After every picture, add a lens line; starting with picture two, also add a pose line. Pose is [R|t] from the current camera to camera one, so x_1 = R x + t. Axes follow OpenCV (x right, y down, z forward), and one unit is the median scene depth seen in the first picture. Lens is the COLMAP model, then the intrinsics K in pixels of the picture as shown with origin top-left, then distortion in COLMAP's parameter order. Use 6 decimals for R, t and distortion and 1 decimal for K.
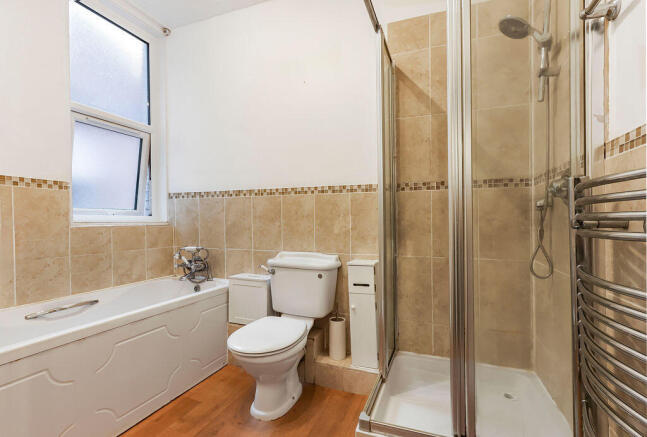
lens RADIAL K [[328.3, 0, 323.5], [0, 328.3, 218.5], [0, 0, 1]] dist [-0.000454, -0.000013]
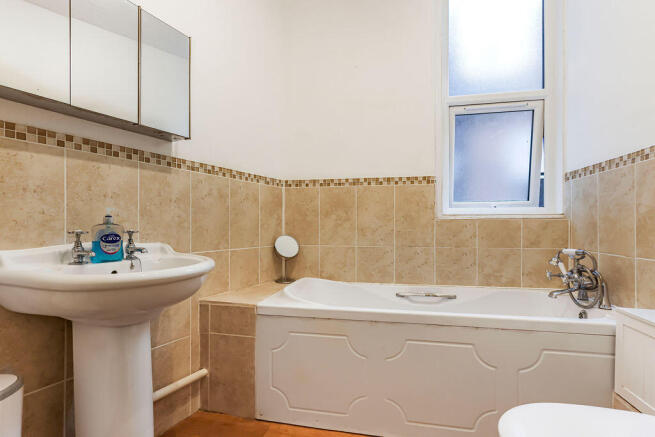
lens RADIAL K [[322.2, 0, 328.6], [0, 322.2, 229.0], [0, 0, 1]] dist [-0.001657, -0.000178]
pose [[0.155421, 0.007838, -0.987817, 0.161057], [0.003148, 0.999960, 0.008429, 0.042391], [0.987843, -0.004420, 0.155390, 0.454560]]
